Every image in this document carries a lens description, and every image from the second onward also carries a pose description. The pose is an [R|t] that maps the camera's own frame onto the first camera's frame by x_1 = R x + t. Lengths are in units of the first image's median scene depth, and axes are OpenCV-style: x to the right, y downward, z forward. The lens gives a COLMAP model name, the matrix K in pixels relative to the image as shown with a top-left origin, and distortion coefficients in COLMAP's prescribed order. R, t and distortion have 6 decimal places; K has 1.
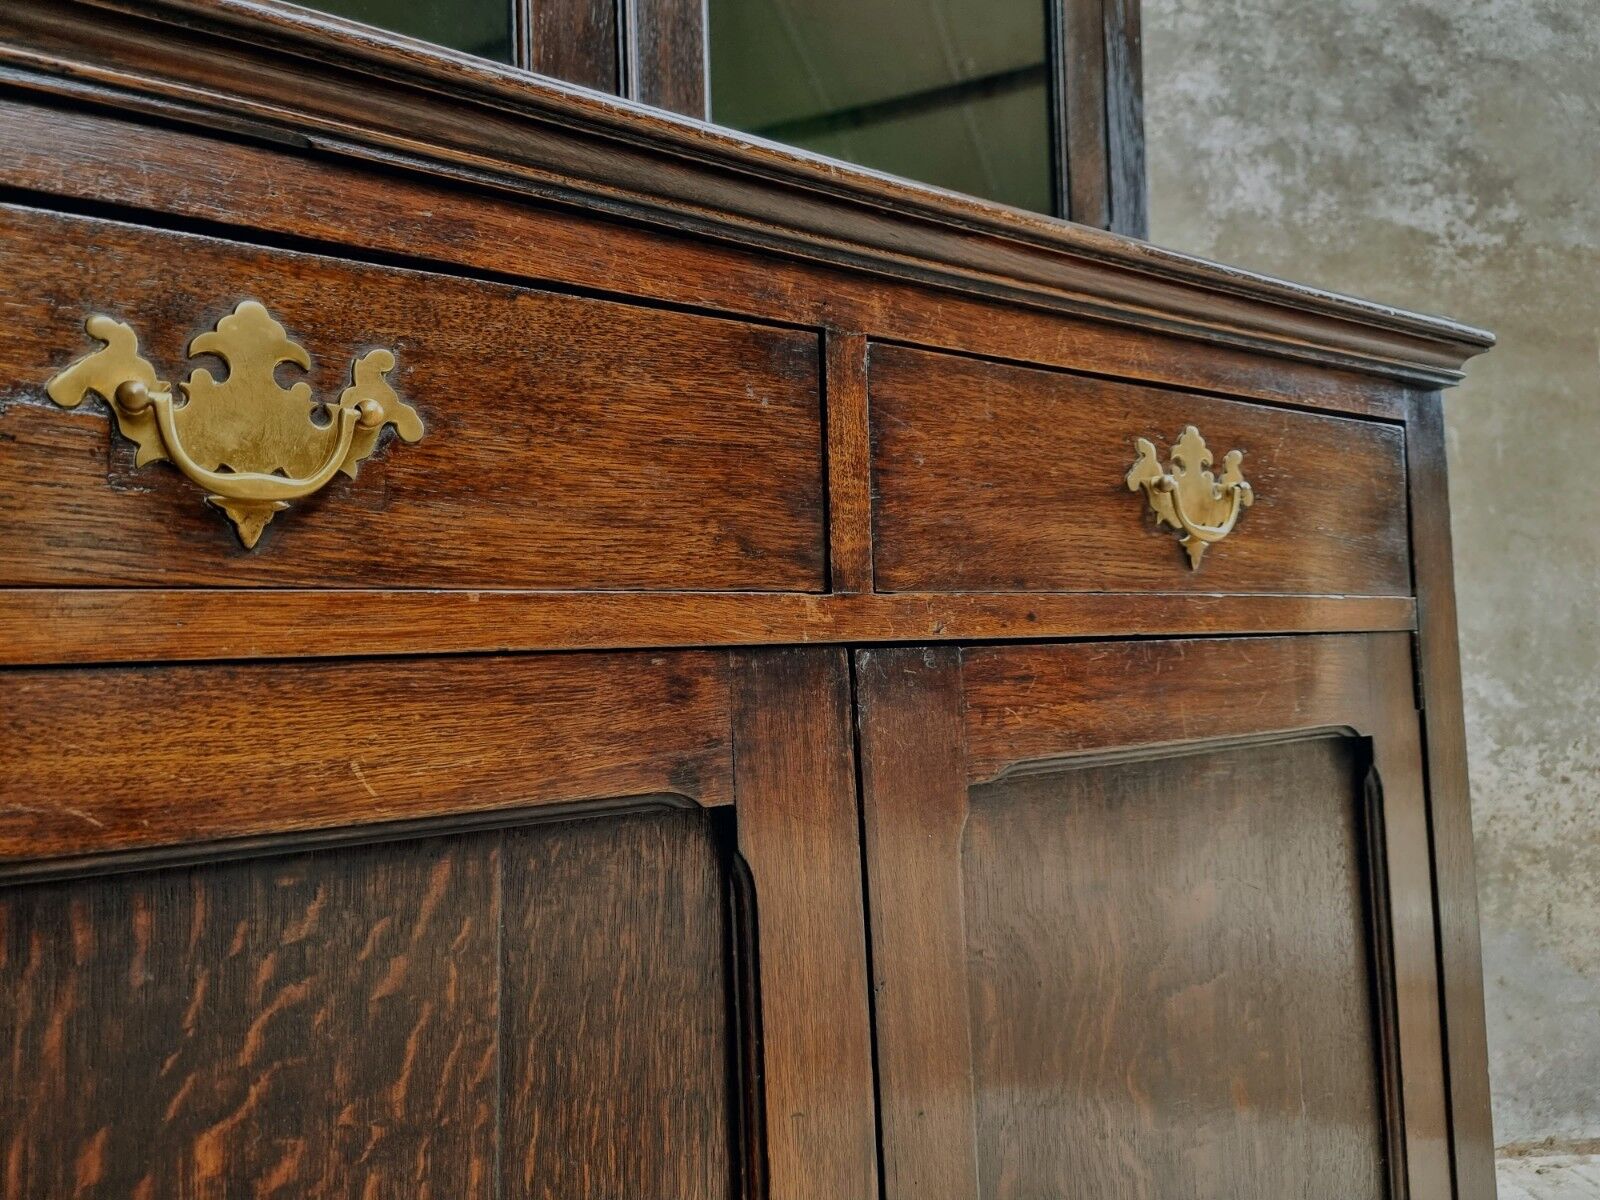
lens RADIAL K [[1127.5, 0, 777.4], [0, 1127.5, 596.1], [0, 0, 1]] dist [0.050234, -0.047751]
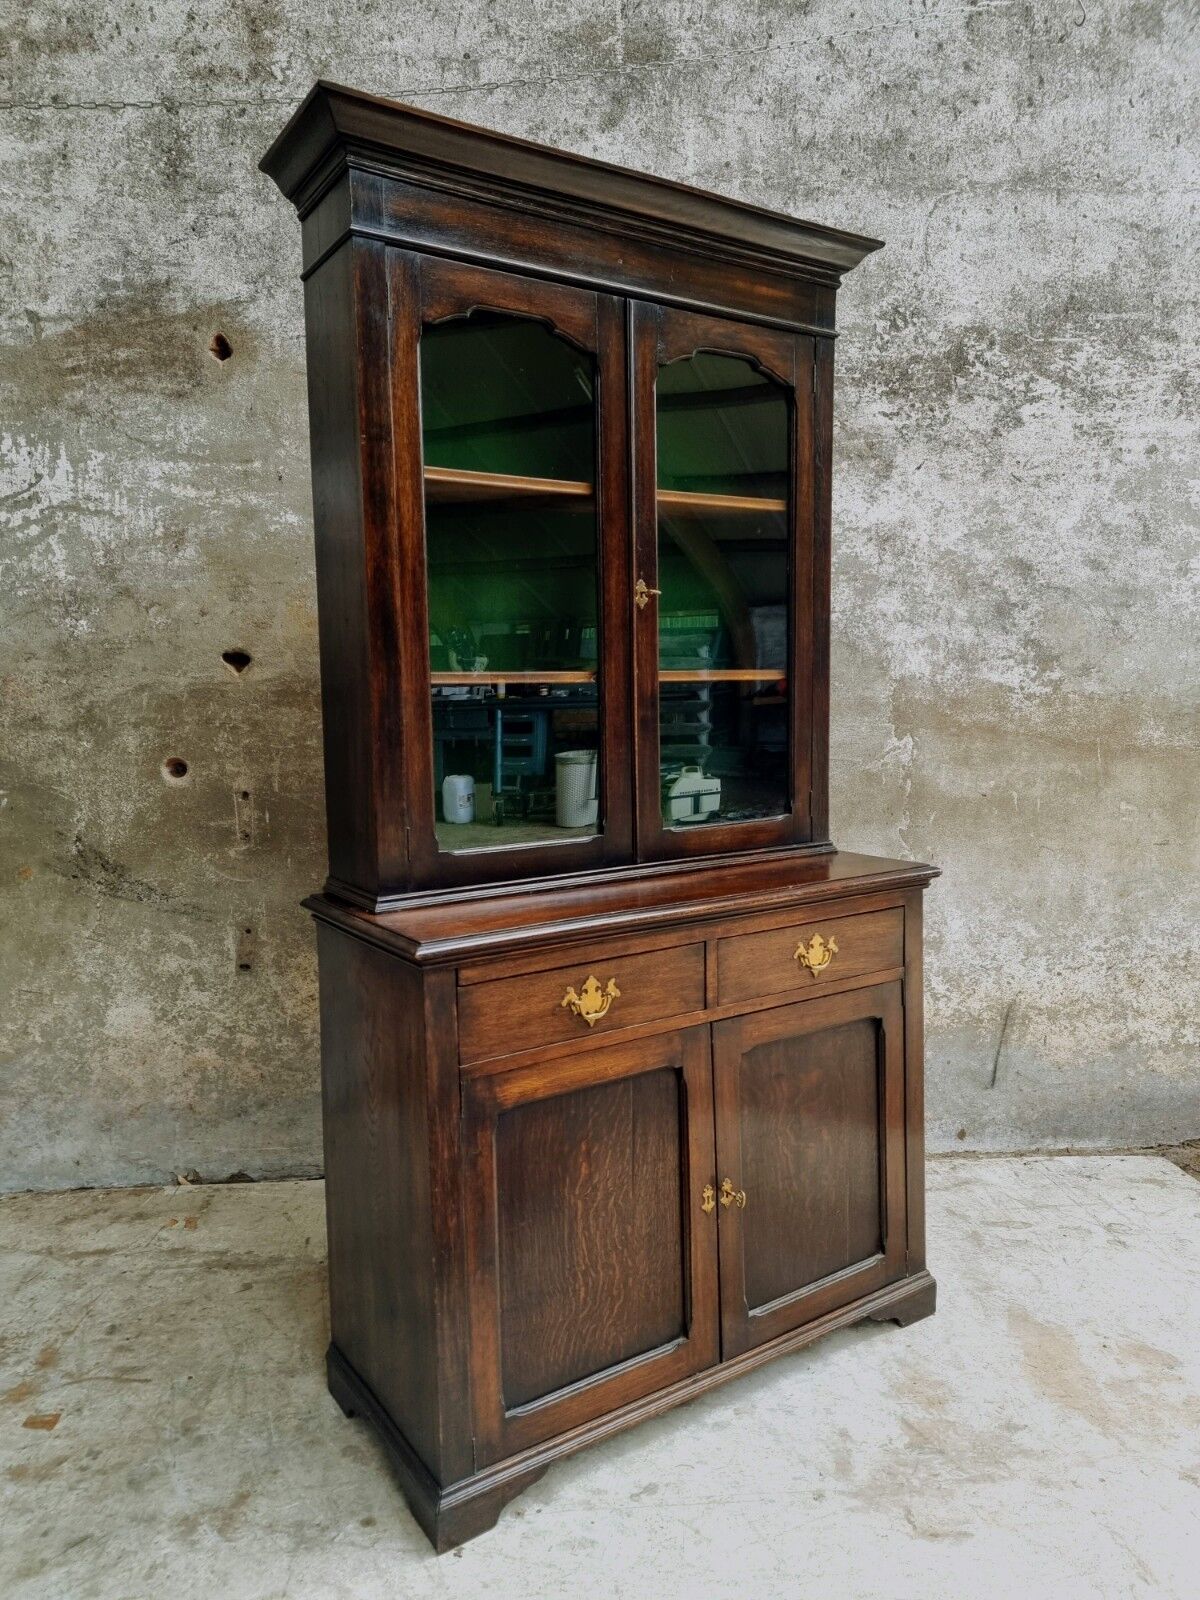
lens RADIAL K [[1101.9, 0, 577.0], [0, 1101.9, 784.2], [0, 0, 1]] dist [0.062531, -0.052661]
pose [[0.999845, 0.013918, -0.010808, -0.224191], [-0.012281, 0.990208, 0.139057, -0.799136], [0.012638, -0.138903, 0.990225, -1.636131]]
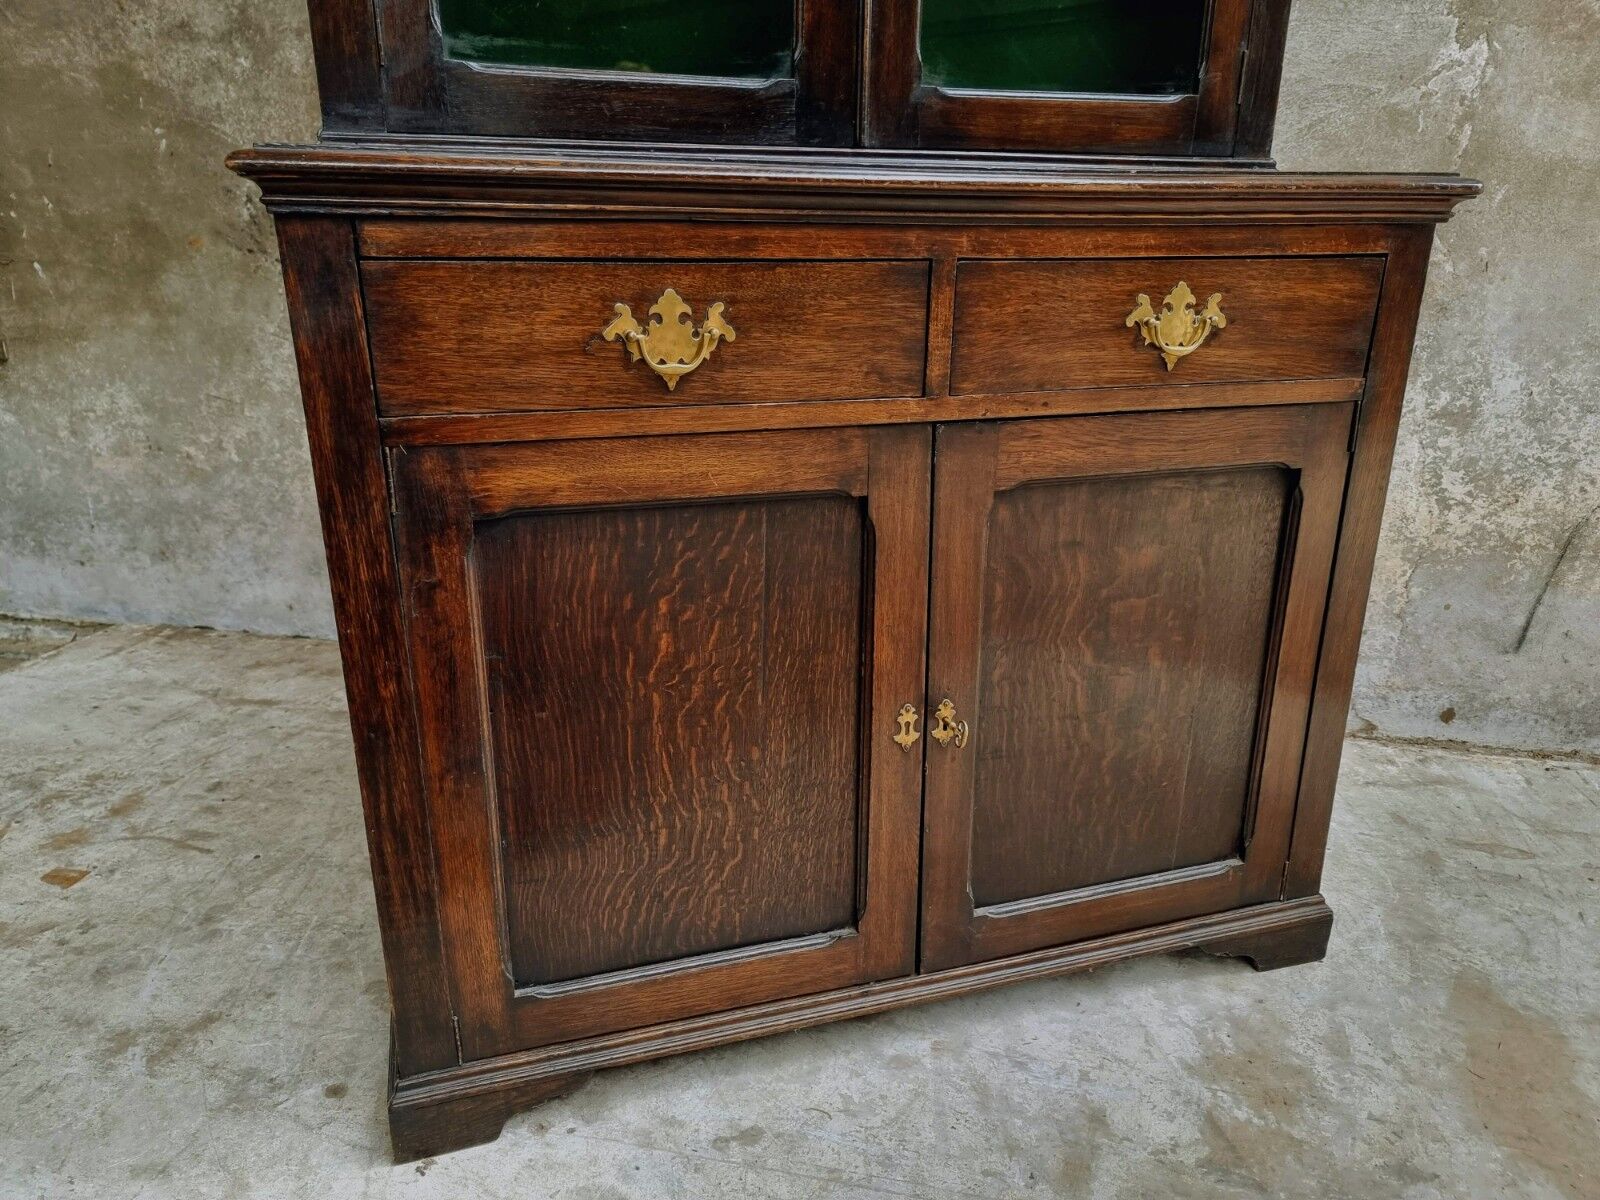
lens RADIAL K [[1110.7, 0, 779.4], [0, 1110.7, 617.2], [0, 0, 1]] dist [0.059723, -0.055716]
pose [[0.959114, 0.125722, -0.253562, 0.225487], [-0.020683, 0.924660, 0.380231, -0.250285], [0.282262, -0.359441, 0.889455, -0.642769]]
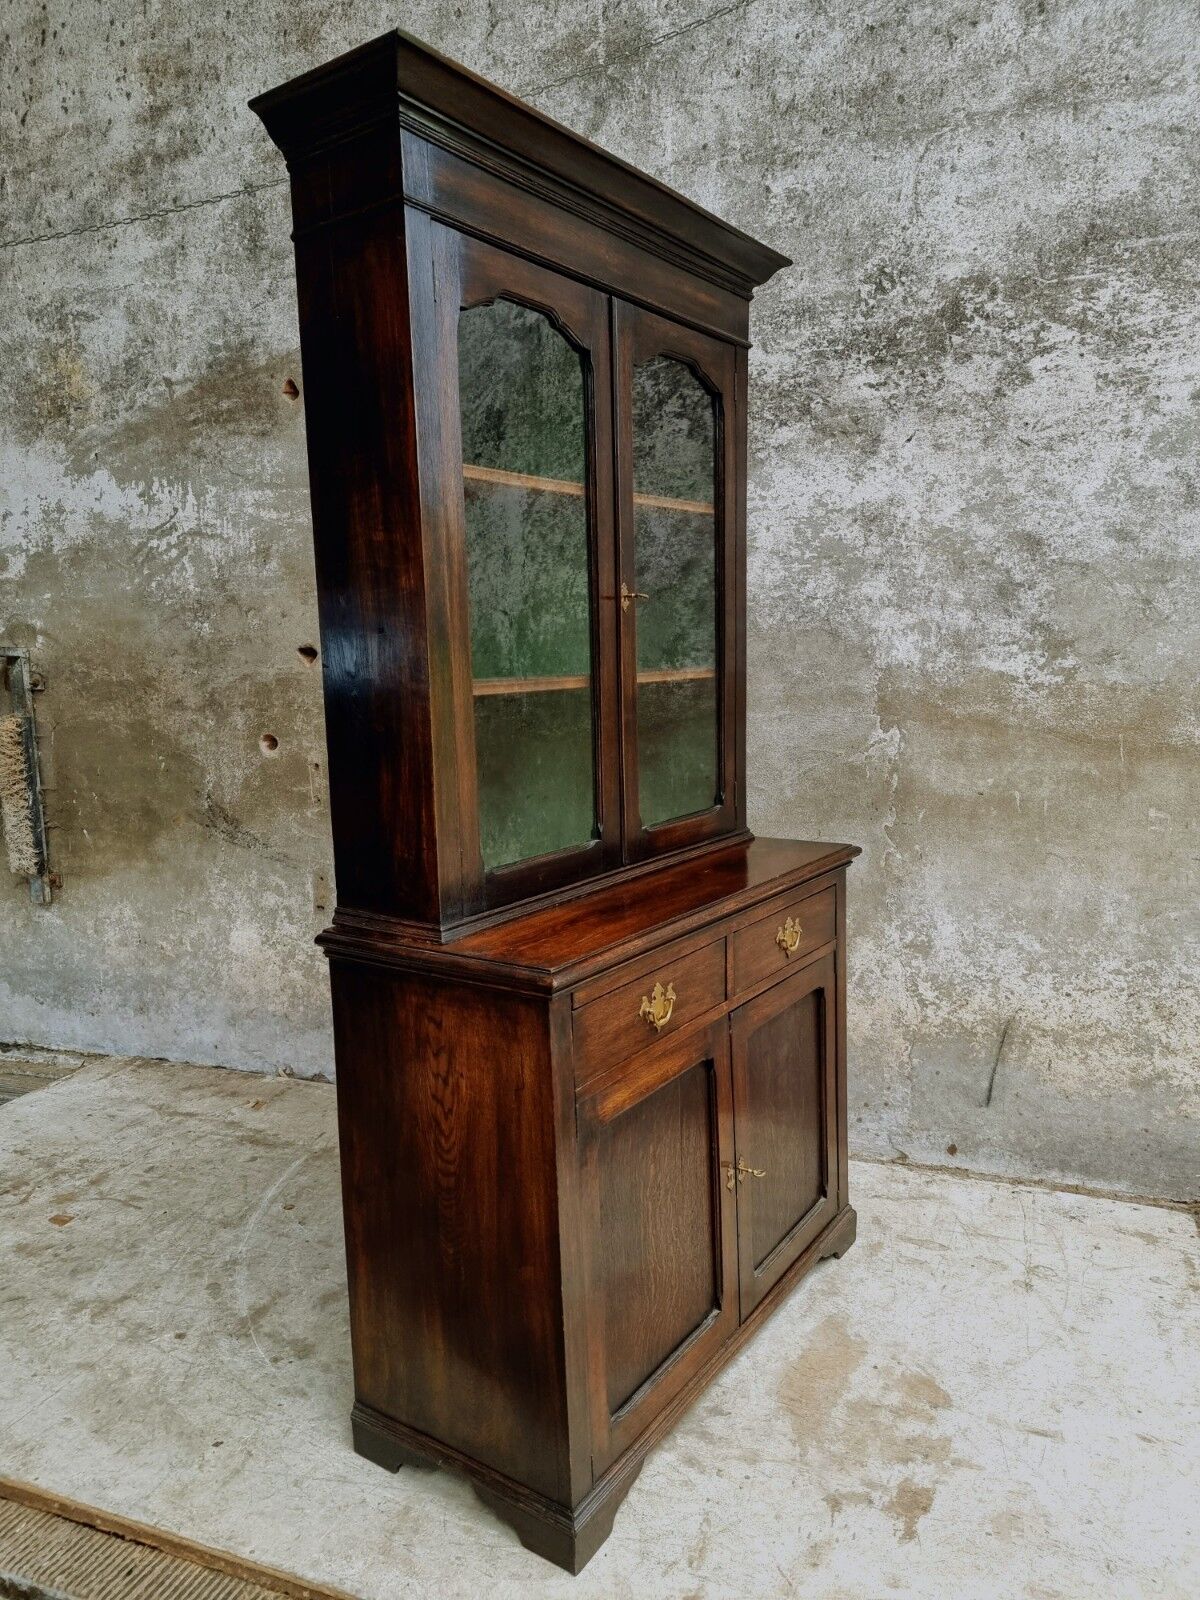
lens RADIAL K [[1110.7, 0, 574.8], [0, 1110.7, 804.9], [0, 0, 1]] dist [0.059723, -0.055716]
pose [[0.904006, 0.063738, -0.422742, 1.383463], [0.023034, 0.980126, 0.197032, -0.934168], [0.426899, -0.187856, 0.884572, -1.540595]]
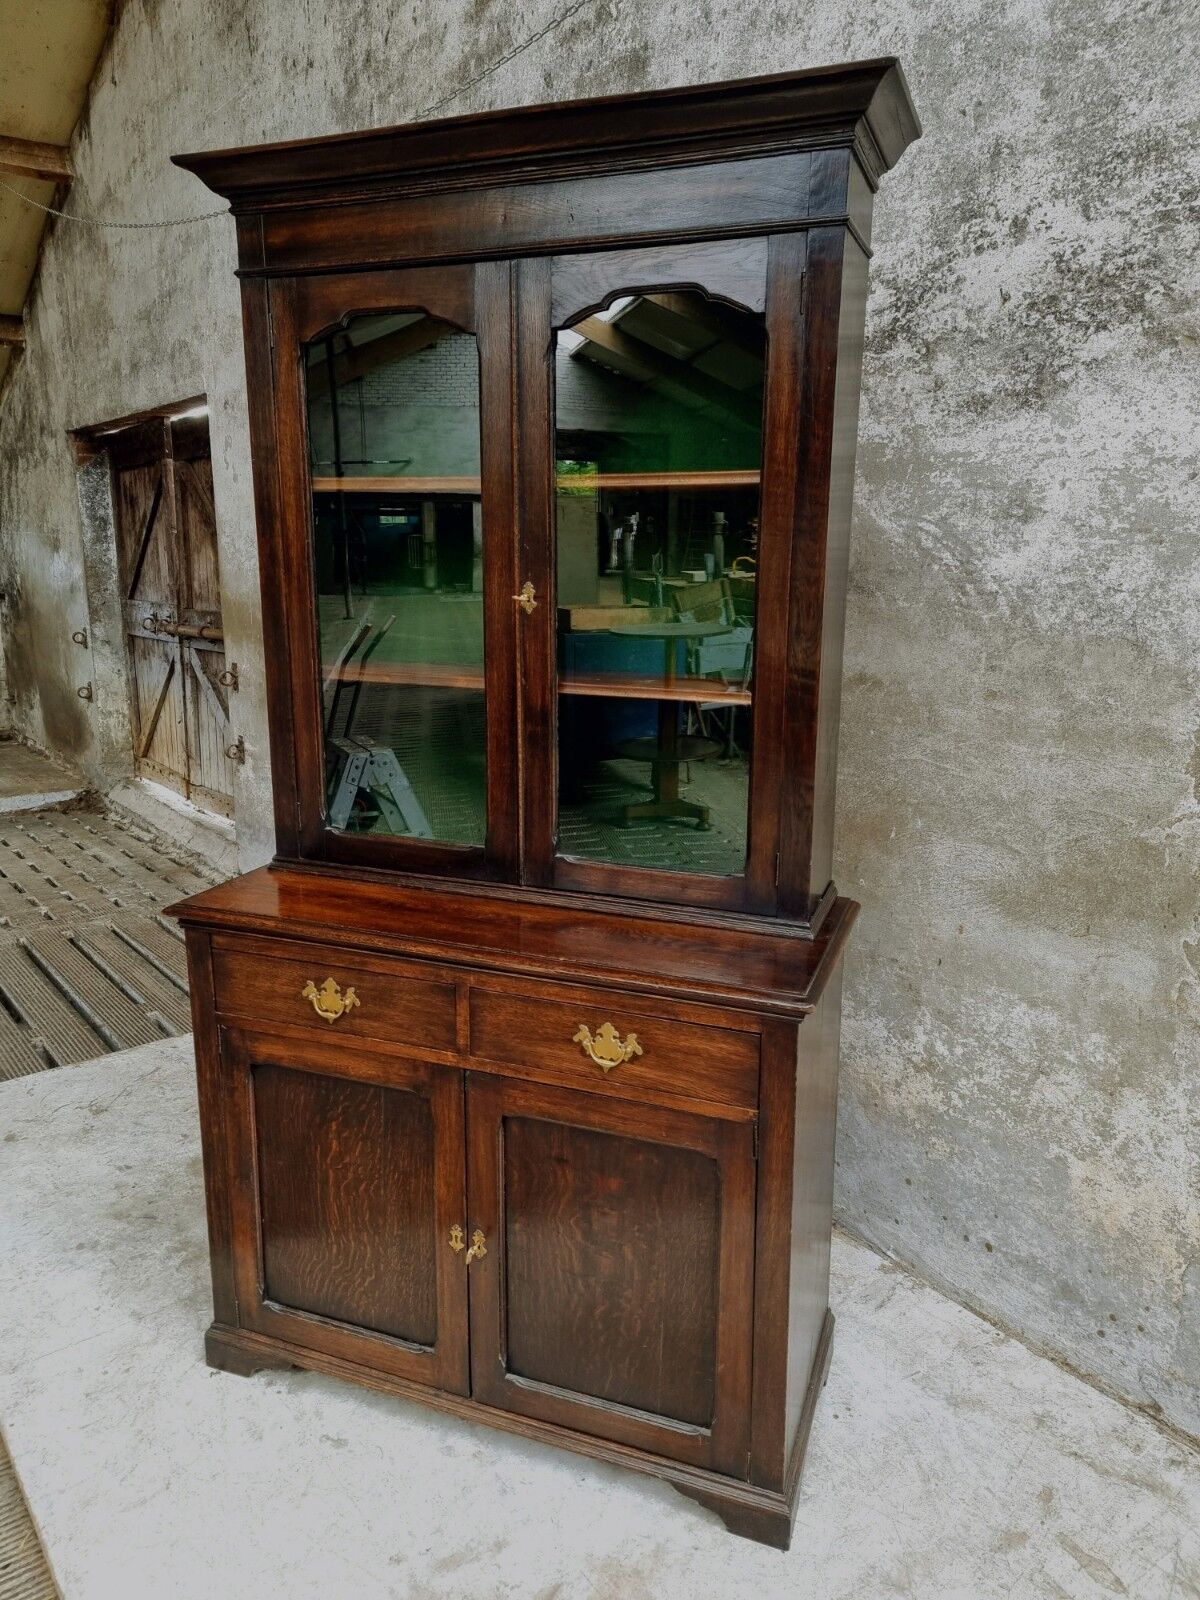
lens RADIAL K [[1127.5, 0, 584.8], [0, 1127.5, 789.7], [0, 0, 1]] dist [0.050234, -0.047751]
pose [[0.579719, 0.207938, -0.787838, 1.866046], [0.018715, 0.963236, 0.268003, -1.121916], [0.814602, -0.170111, 0.554514, -0.336304]]
